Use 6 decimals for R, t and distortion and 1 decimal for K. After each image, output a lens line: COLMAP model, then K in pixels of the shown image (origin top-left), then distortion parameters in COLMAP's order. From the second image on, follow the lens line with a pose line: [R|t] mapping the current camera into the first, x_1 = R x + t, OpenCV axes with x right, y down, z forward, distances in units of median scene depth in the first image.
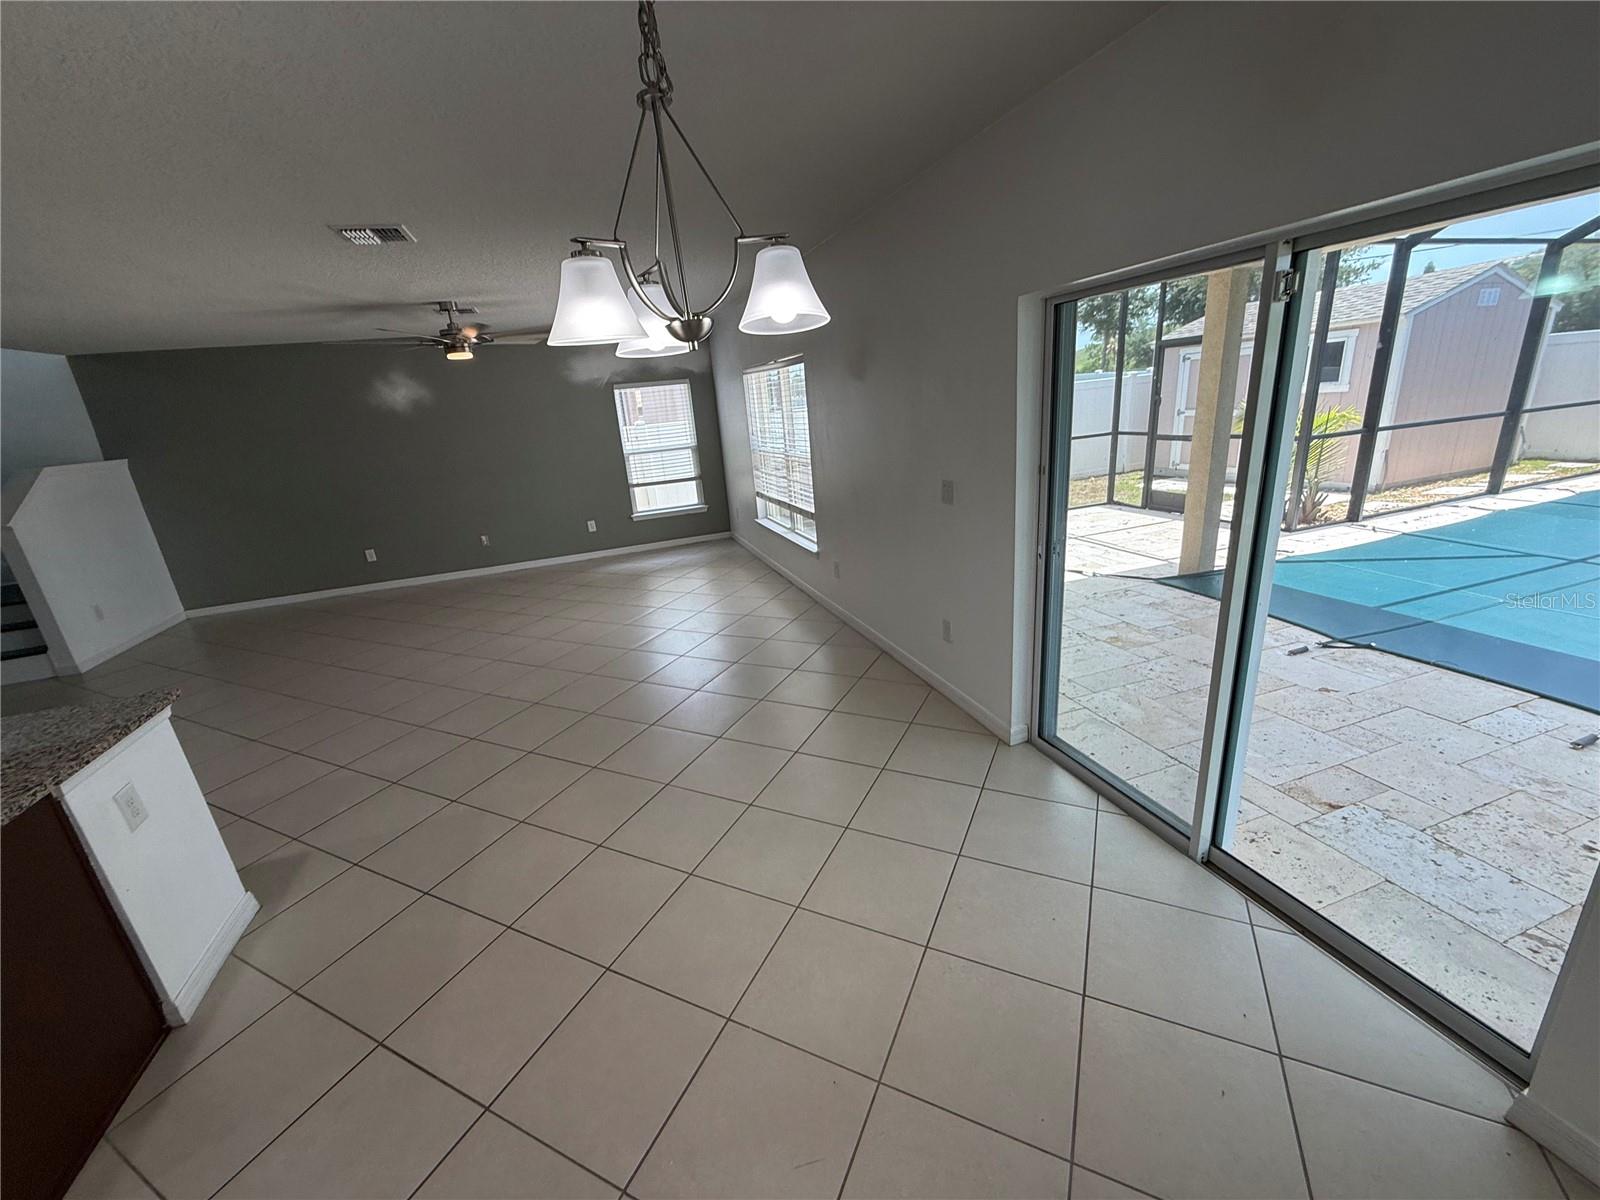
lens RADIAL K [[642.1, 0, 795.4], [0, 642.1, 597.7], [0, 0, 1]] dist [0.006469, 0.000231]
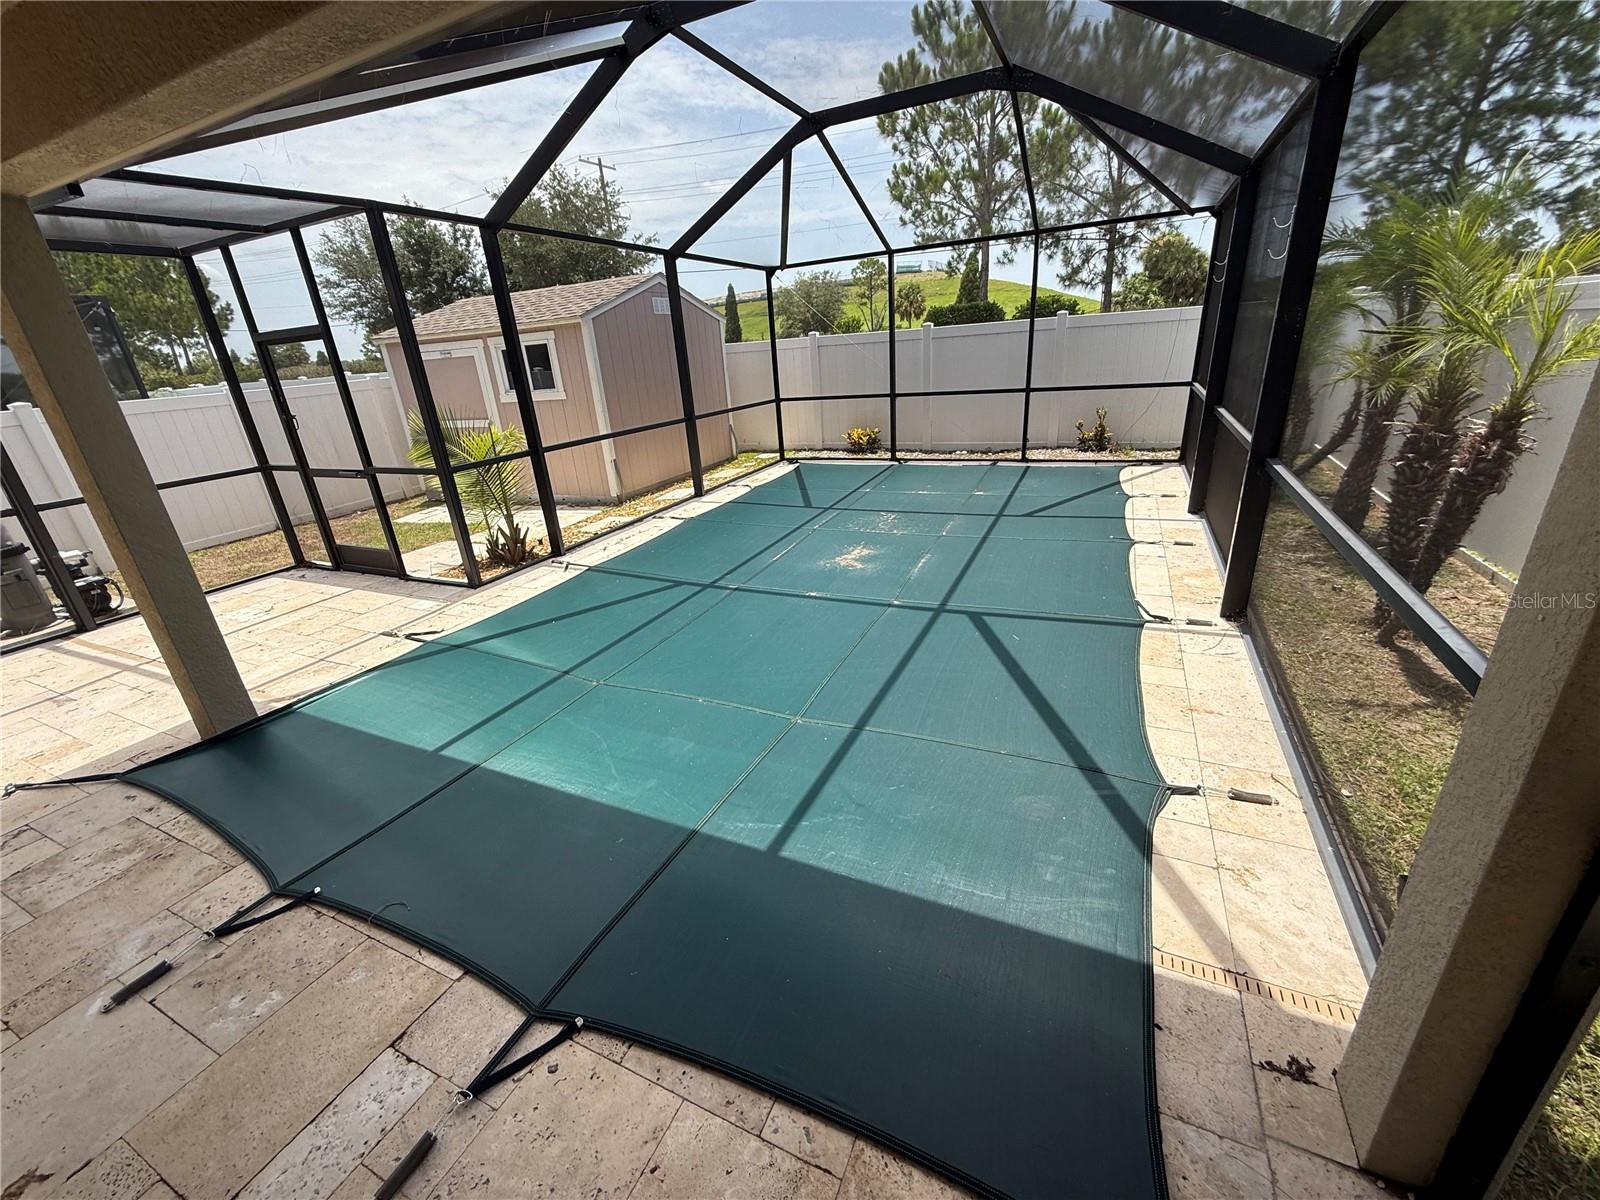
lens RADIAL K [[642.1, 0, 795.4], [0, 642.1, 597.7], [0, 0, 1]] dist [0.006469, 0.000231]
pose [[0.700373, -0.236107, 0.673595, 0.443410], [0.230678, 0.967937, 0.099431, -0.068018], [-0.675474, 0.085745, 0.732382, 0.146755]]
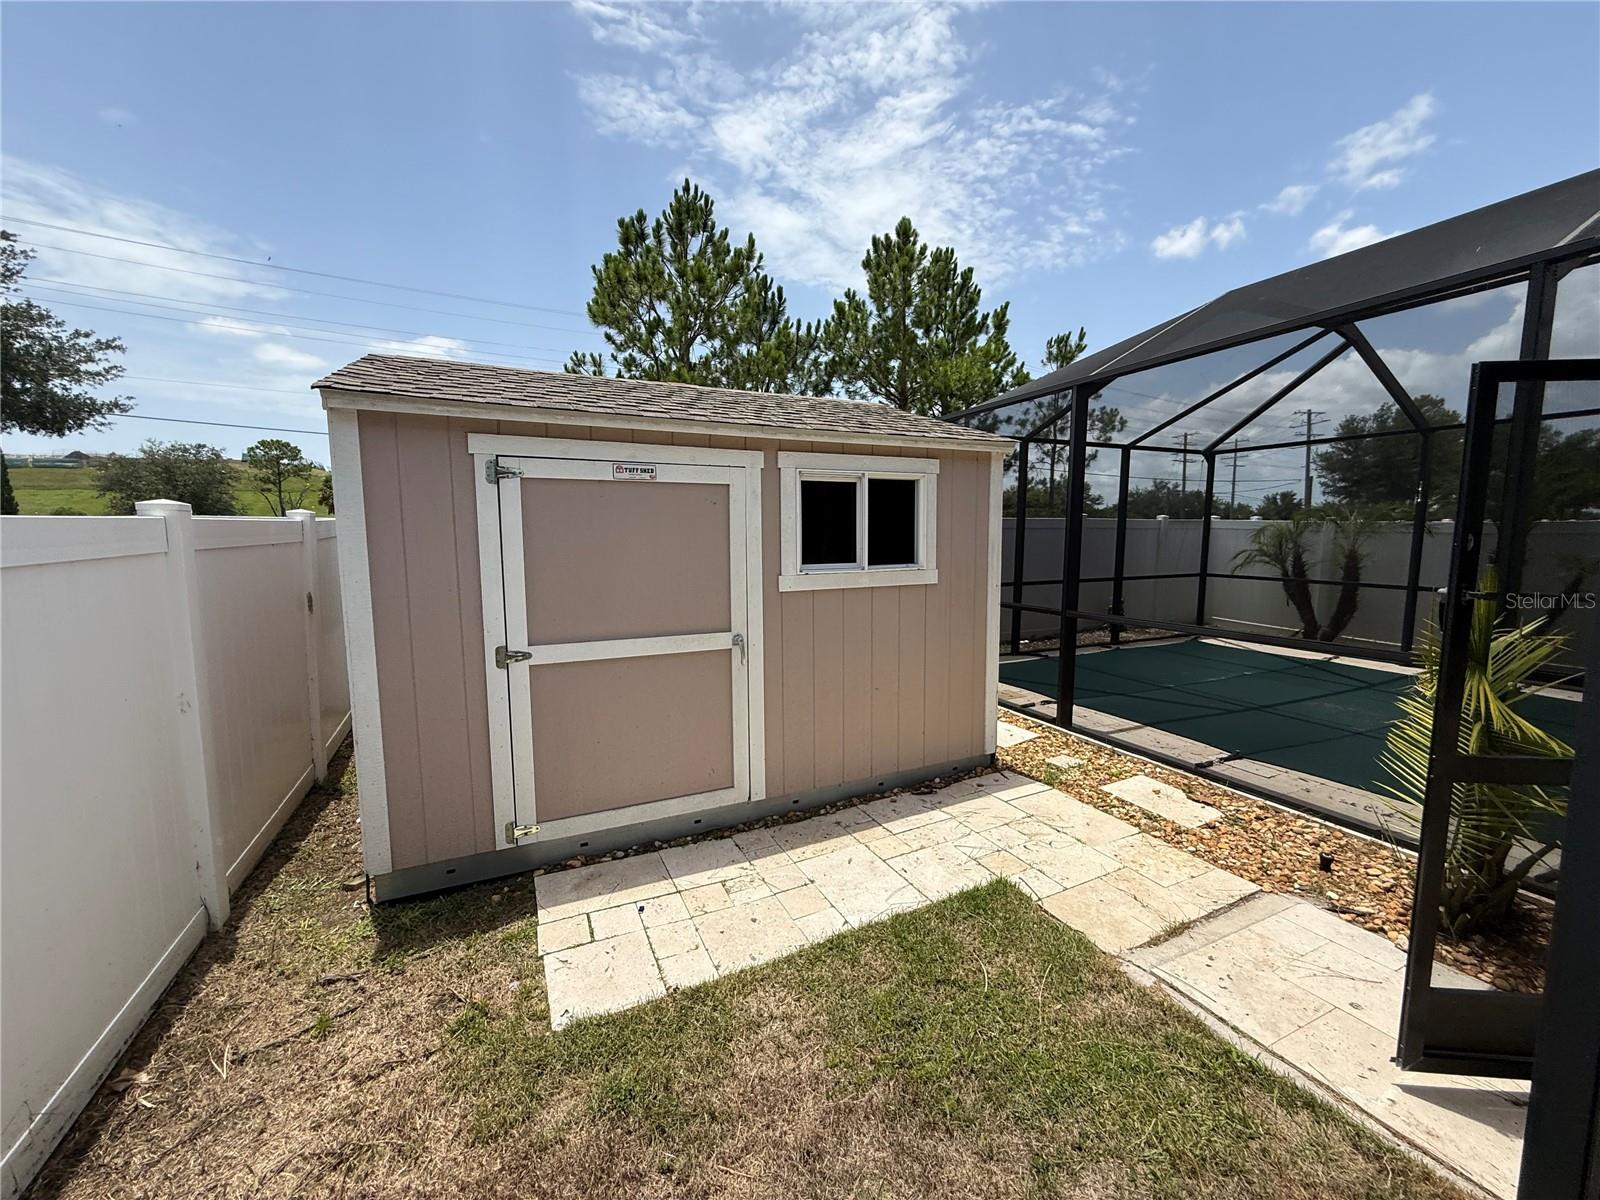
lens RADIAL K [[642.1, 0, 795.4], [0, 642.1, 597.7], [0, 0, 1]] dist [0.006469, 0.000231]
pose [[-0.109913, -0.022972, 0.993676, 0.434763], [0.307602, 0.949867, 0.055983, -0.406889], [-0.945145, 0.311810, -0.097336, 1.270437]]
